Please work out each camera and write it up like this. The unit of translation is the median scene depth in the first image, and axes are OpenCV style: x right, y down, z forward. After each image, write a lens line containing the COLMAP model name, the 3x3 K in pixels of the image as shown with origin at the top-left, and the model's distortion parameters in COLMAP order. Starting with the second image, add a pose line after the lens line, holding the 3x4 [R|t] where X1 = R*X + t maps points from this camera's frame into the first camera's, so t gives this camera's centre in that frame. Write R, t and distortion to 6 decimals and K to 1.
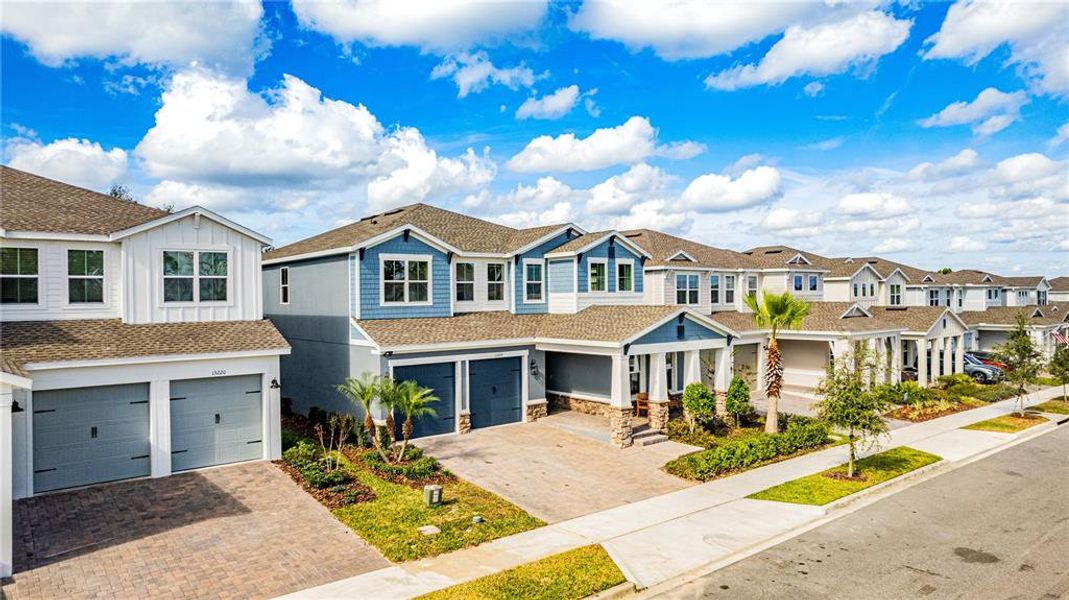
lens RADIAL K [[677.6, 0, 534.5], [0, 677.6, 300.0], [0, 0, 1]] dist [-0.039394, 0.013642]
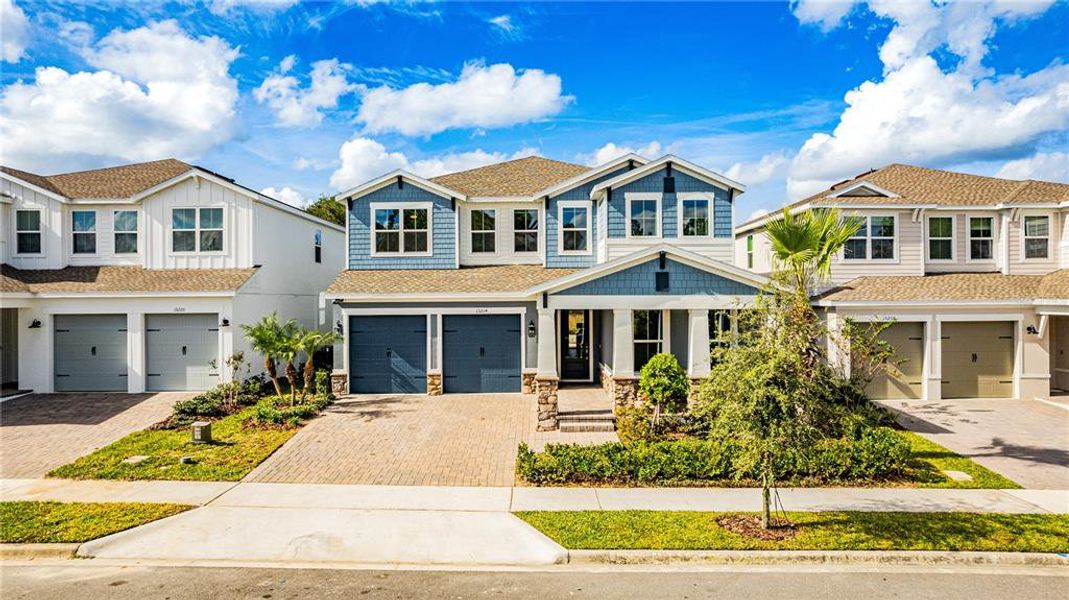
lens RADIAL K [[672.2, 0, 534.2], [0, 672.2, 305.6], [0, 0, 1]] dist [-0.034508, 0.002780]
pose [[0.777766, 0.012768, -0.628425, 0.552001], [-0.004313, 0.999879, 0.014977, 0.062832], [0.628539, -0.008938, 0.777726, 0.383176]]
